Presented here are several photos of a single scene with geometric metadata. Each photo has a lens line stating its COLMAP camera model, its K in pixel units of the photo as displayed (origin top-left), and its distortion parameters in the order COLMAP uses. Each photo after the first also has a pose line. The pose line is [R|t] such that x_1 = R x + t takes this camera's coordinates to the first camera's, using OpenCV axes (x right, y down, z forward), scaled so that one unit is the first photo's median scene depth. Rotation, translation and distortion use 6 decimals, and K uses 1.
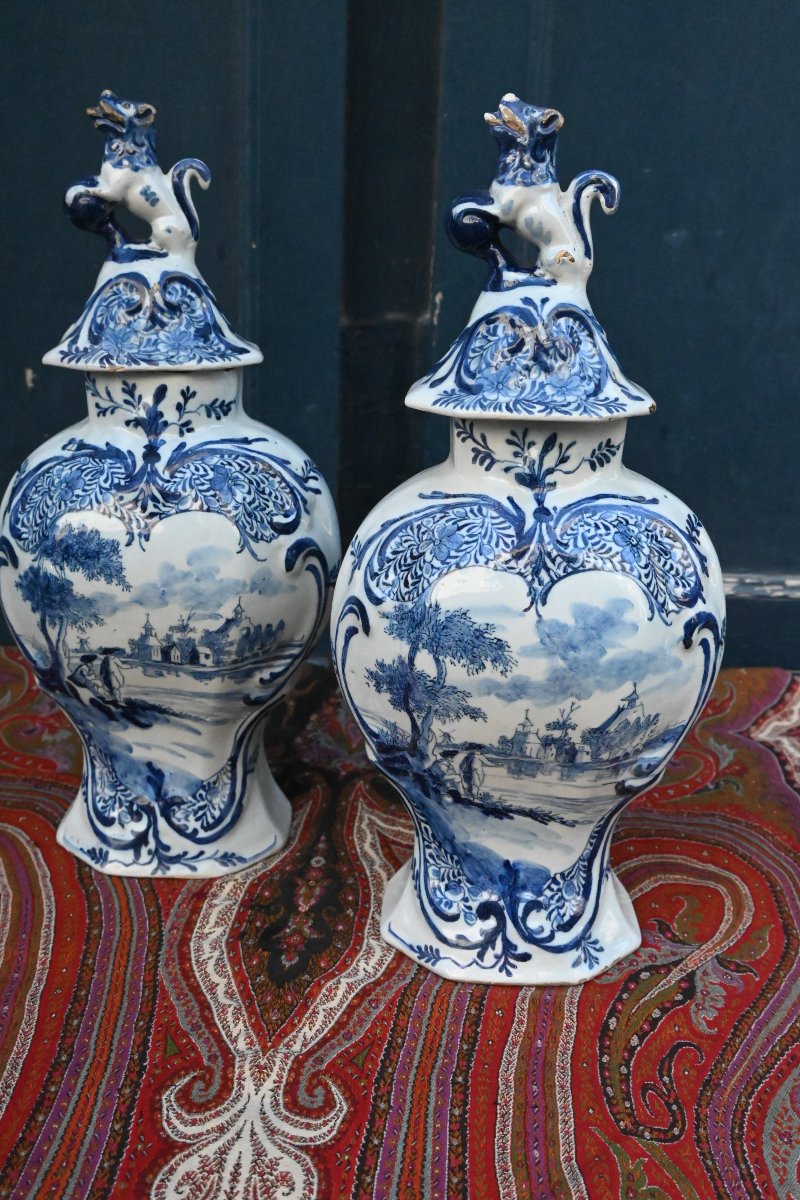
lens RADIAL K [[1297.9, 0, 398.4], [0, 1297.9, 603.7], [0, 0, 1]] dist [-0.000360, 0.000000]
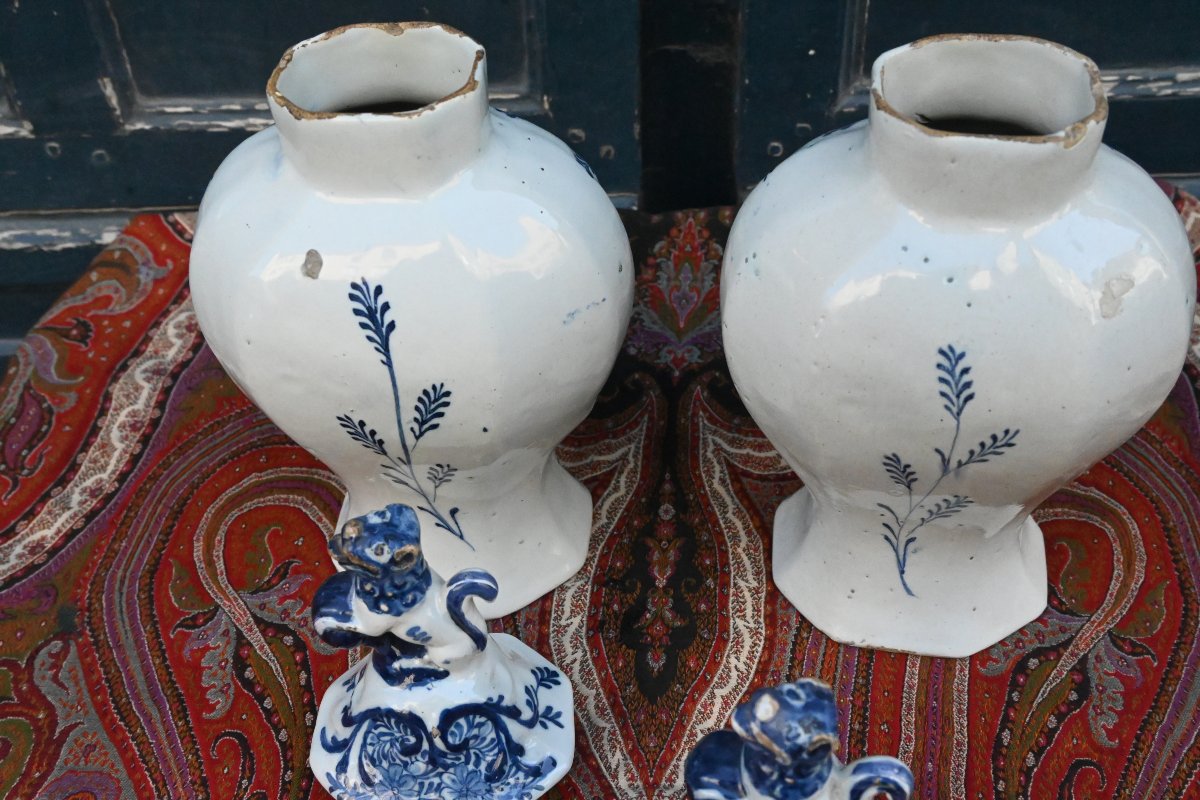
lens RADIAL K [[1297.9, 0, 591.6], [0, 1297.9, 406.2], [0, 0, 1]] dist [-0.000360, 0.000000]
pose [[0.996981, -0.053852, -0.055933, -0.072690], [0.071918, 0.911994, 0.403849, -0.307471], [0.029262, -0.406652, 0.913114, 0.215865]]
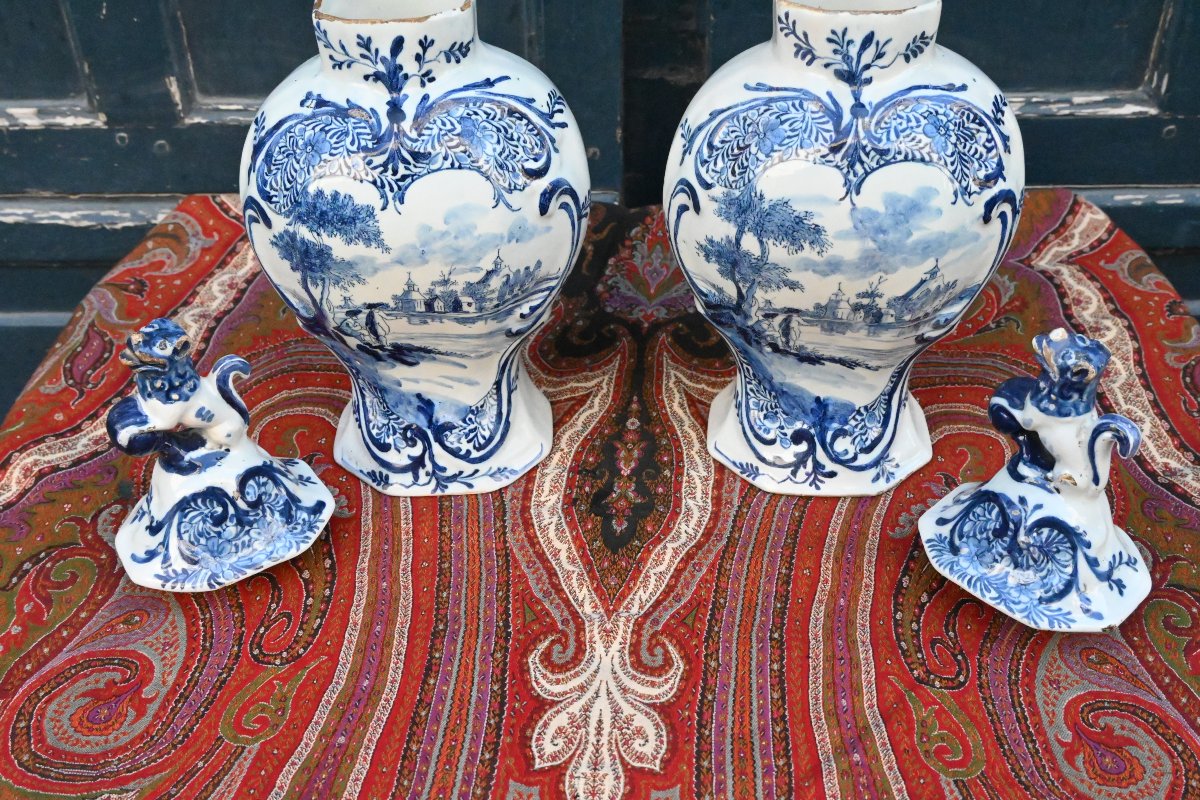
lens RADIAL K [[1297.9, 0, 596.3], [0, 1297.9, 394.8], [0, 0, 1]] dist [-0.000360, 0.000000]
pose [[0.997148, -0.008410, -0.075001, -0.028653], [0.030462, 0.954079, 0.298003, -0.165030], [0.069050, -0.299438, 0.951614, -0.126218]]
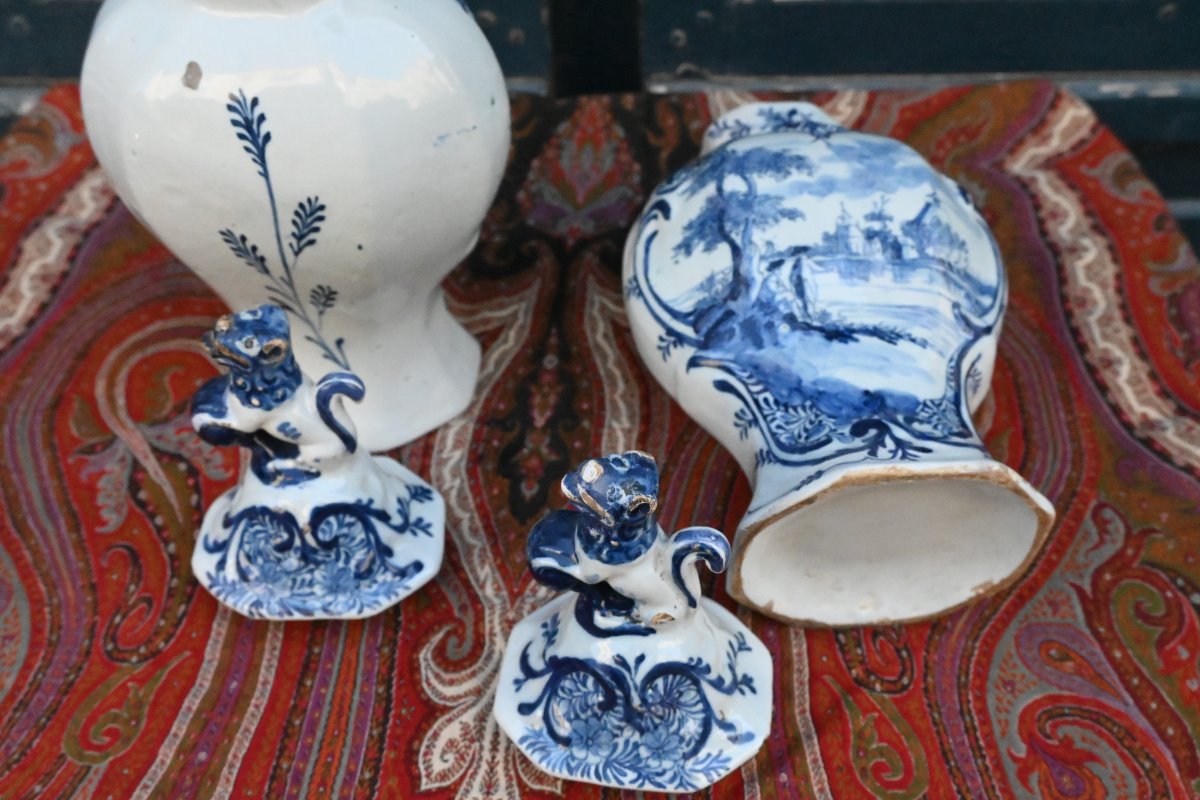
lens RADIAL K [[1297.9, 0, 596.9], [0, 1297.9, 408.3], [0, 0, 1]] dist [-0.000360, 0.000000]
pose [[0.999215, -0.029978, -0.025884, -0.003124], [0.038166, 0.903456, 0.426979, -0.229775], [0.010585, -0.427632, 0.903891, 0.117790]]
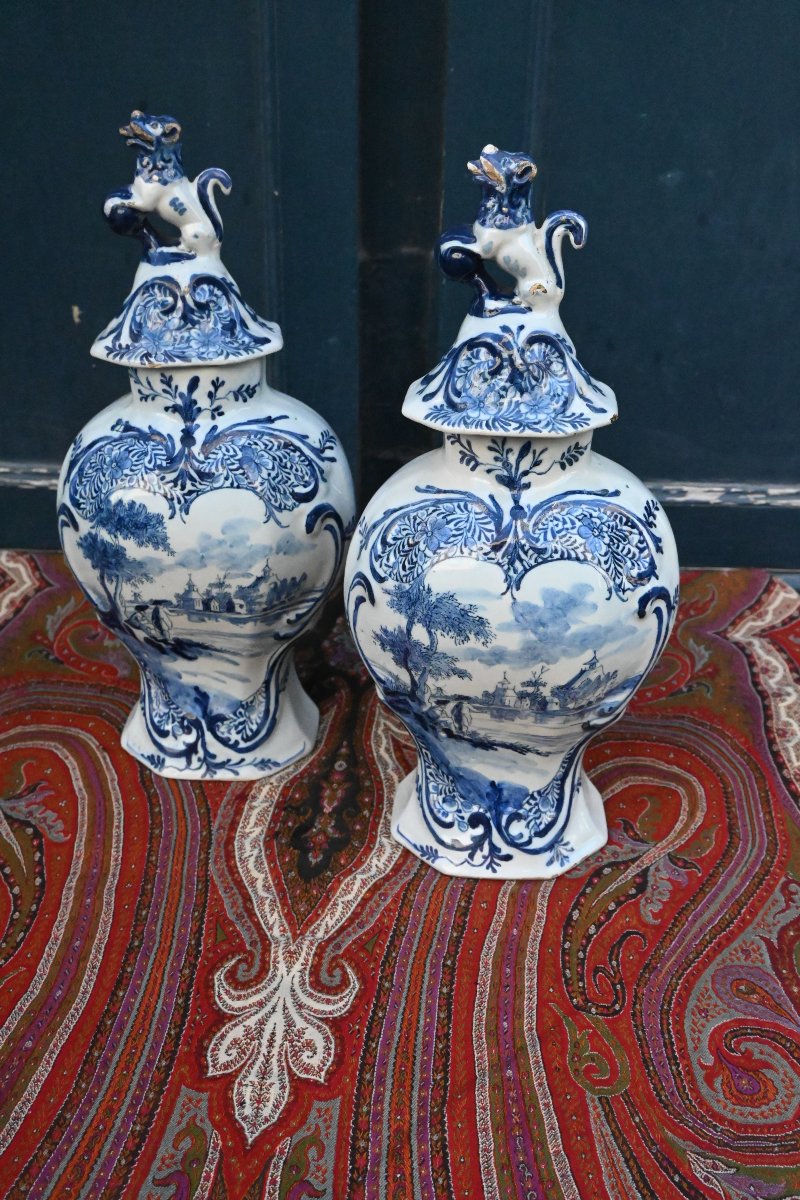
lens RADIAL K [[1297.9, 0, 399.3], [0, 1297.9, 600.9], [0, 0, 1]] dist [-0.000360, 0.000000]
pose [[0.999297, -0.004082, -0.037260, 0.044631], [0.010163, 0.986321, 0.164521, -0.176150], [0.036079, -0.164784, 0.985670, -0.174188]]
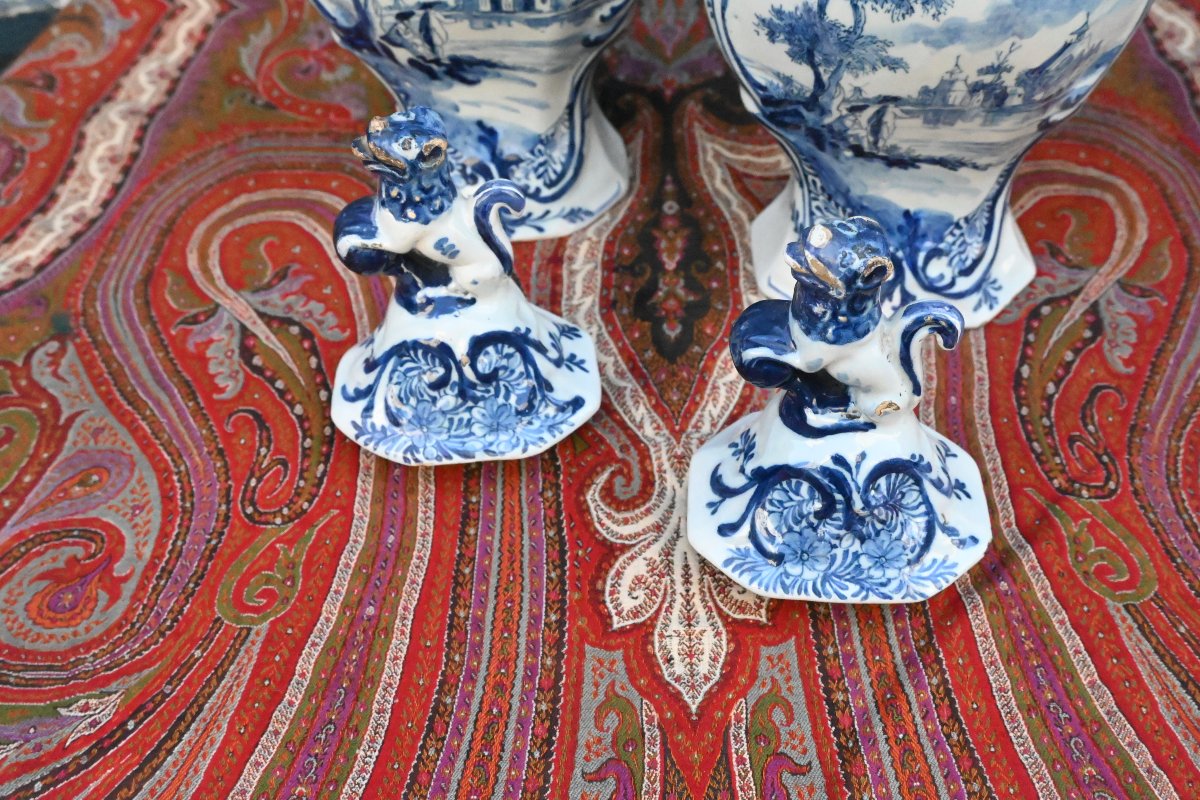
lens RADIAL K [[1297.9, 0, 595.3], [0, 1297.9, 406.1], [0, 0, 1]] dist [-0.000360, 0.000000]
pose [[0.995781, -0.091557, -0.006180, -0.149637], [0.084920, 0.893889, 0.440171, -0.104859], [-0.034777, -0.438839, 0.897893, 0.134362]]
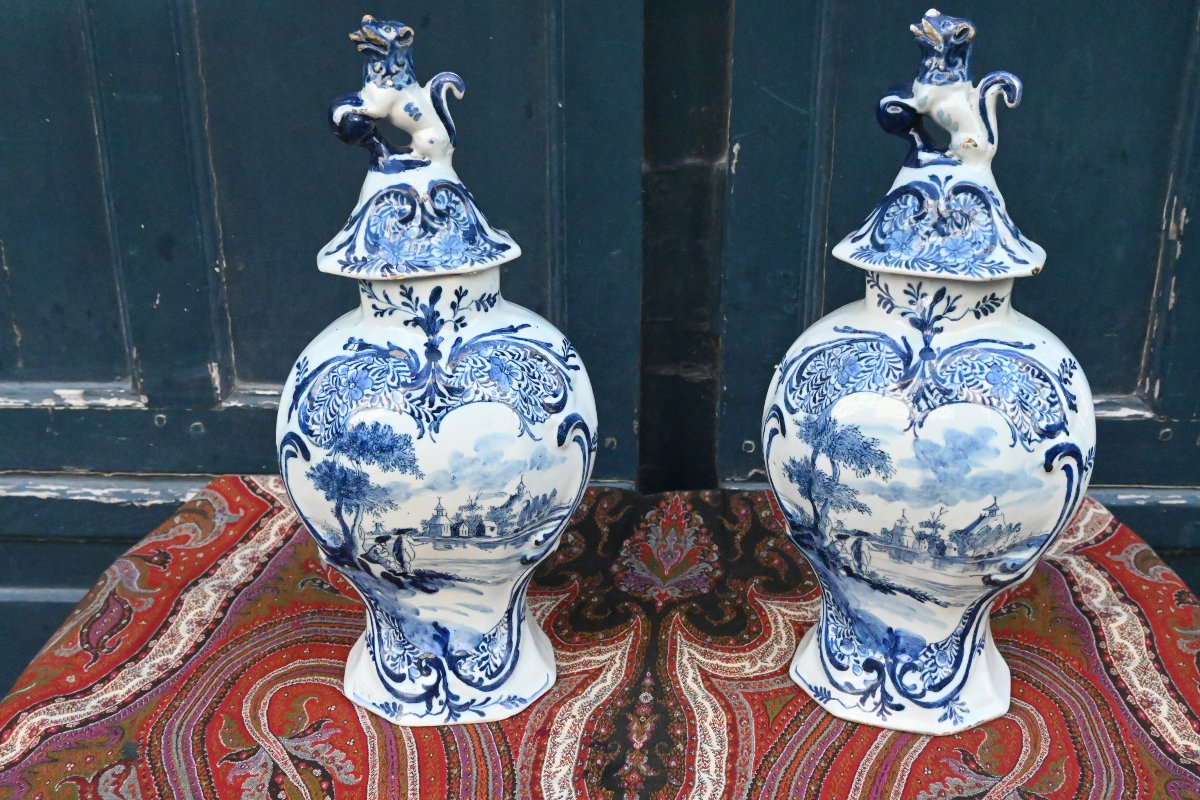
lens RADIAL K [[1297.9, 0, 596.8], [0, 1297.9, 398.8], [0, 0, 1]] dist [-0.000360, 0.000000]
pose [[0.957207, 0.079957, -0.278139, 0.149561], [-0.067366, 0.996236, 0.054552, -0.068793], [0.281454, -0.033480, 0.958990, -0.257271]]
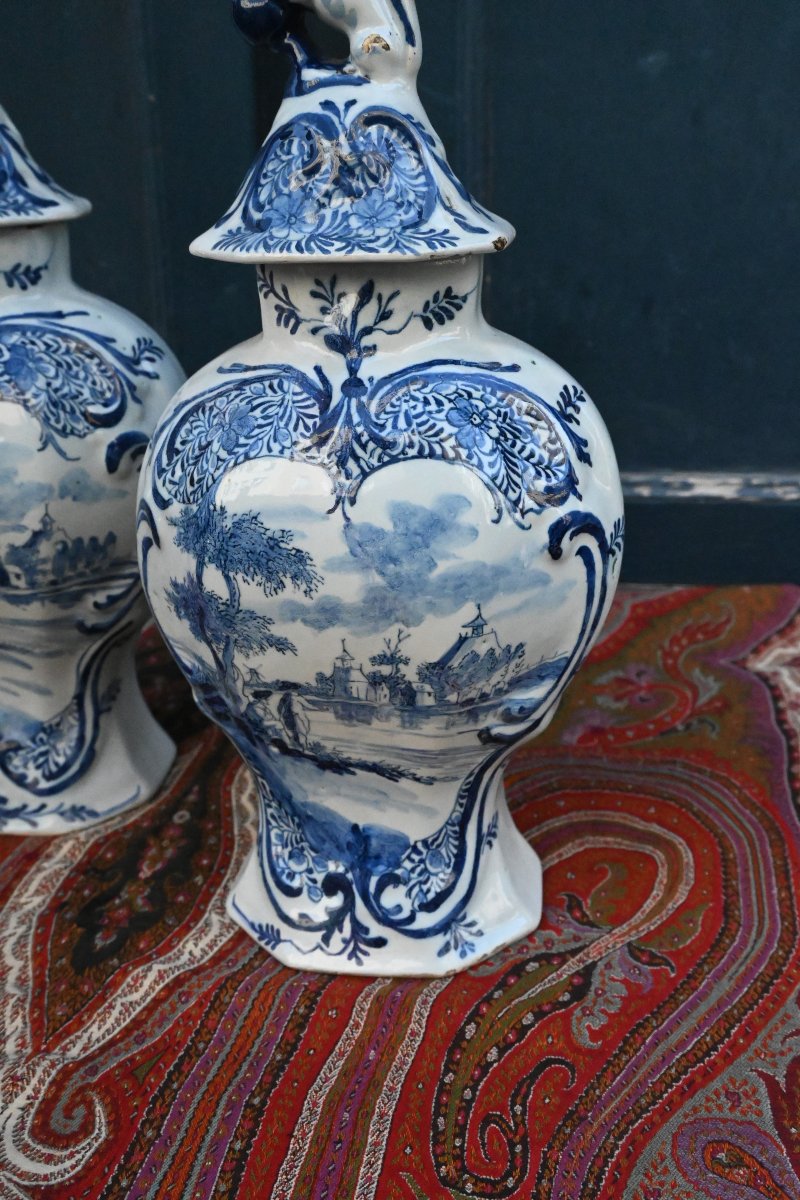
lens RADIAL K [[1297.9, 0, 397.9], [0, 1297.9, 601.1], [0, 0, 1]] dist [-0.000360, 0.000000]
pose [[0.994255, -0.008107, -0.106729, 0.208291], [0.014266, 0.998268, 0.057074, 0.013792], [0.106081, -0.058269, 0.992649, 0.219487]]
